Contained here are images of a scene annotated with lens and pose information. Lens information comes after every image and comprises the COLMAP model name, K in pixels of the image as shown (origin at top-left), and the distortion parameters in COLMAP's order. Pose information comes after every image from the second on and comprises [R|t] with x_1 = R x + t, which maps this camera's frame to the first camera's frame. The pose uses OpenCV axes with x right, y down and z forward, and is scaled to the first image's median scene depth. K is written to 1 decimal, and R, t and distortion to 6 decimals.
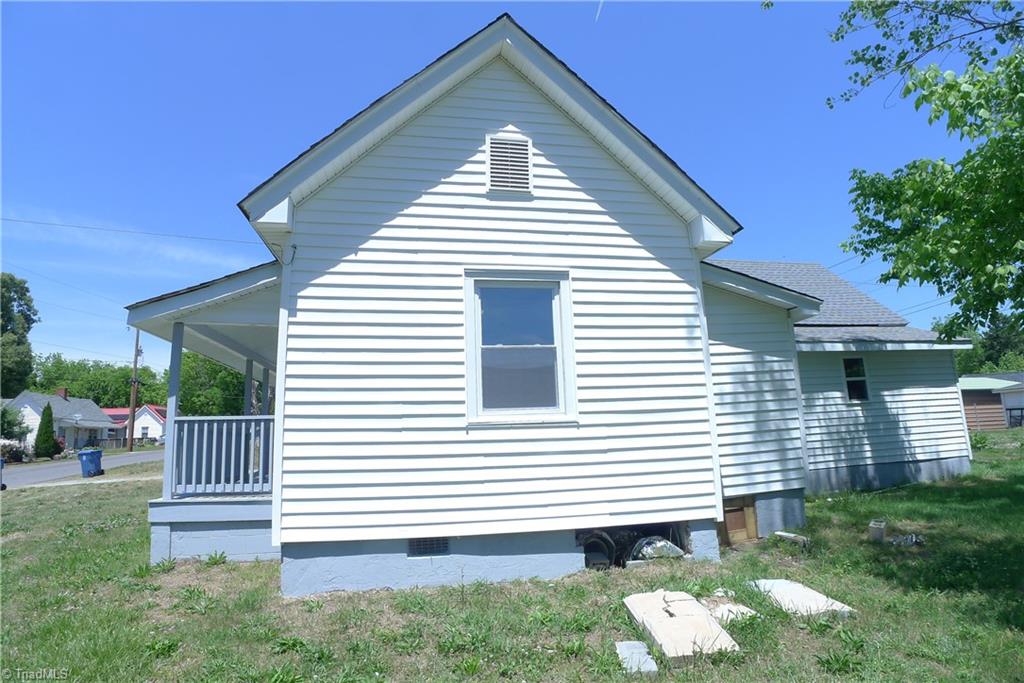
lens RADIAL K [[536.2, 0, 512.0], [0, 536.2, 339.8], [0, 0, 1]] dist [-0.089107, 0.020506]
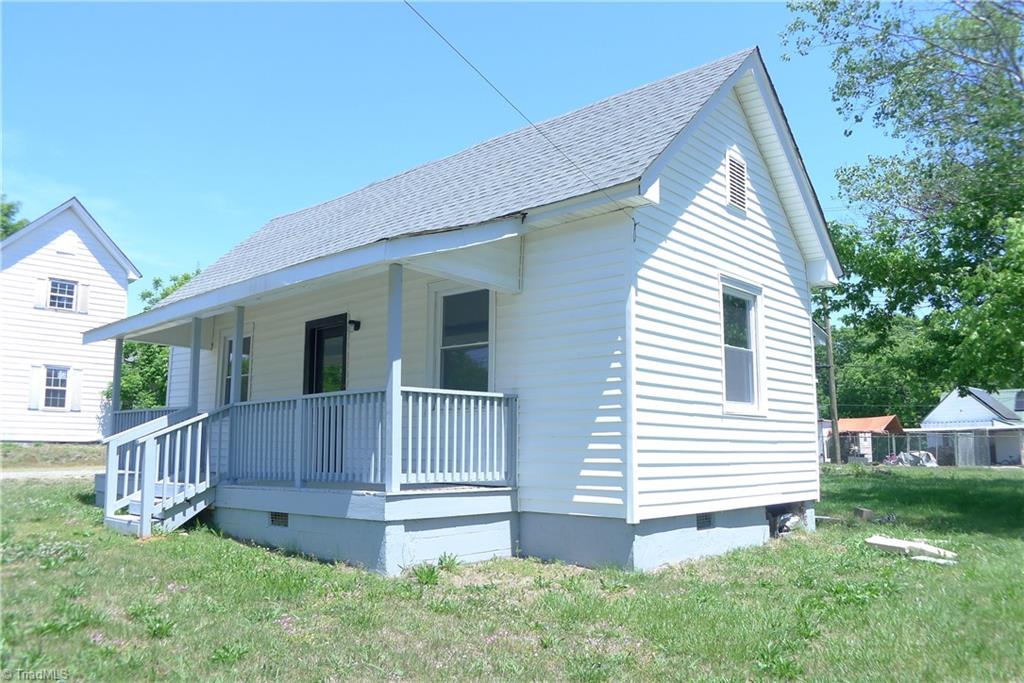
lens RADIAL K [[782.6, 0, 513.0], [0, 782.6, 344.2], [0, 0, 1]] dist [-0.064667, 0.000541]
pose [[0.789781, 0.113084, 0.602875, -1.308565], [-0.129957, 0.991395, -0.015713, 0.088452], [-0.599465, -0.065939, 0.797681, -0.032020]]
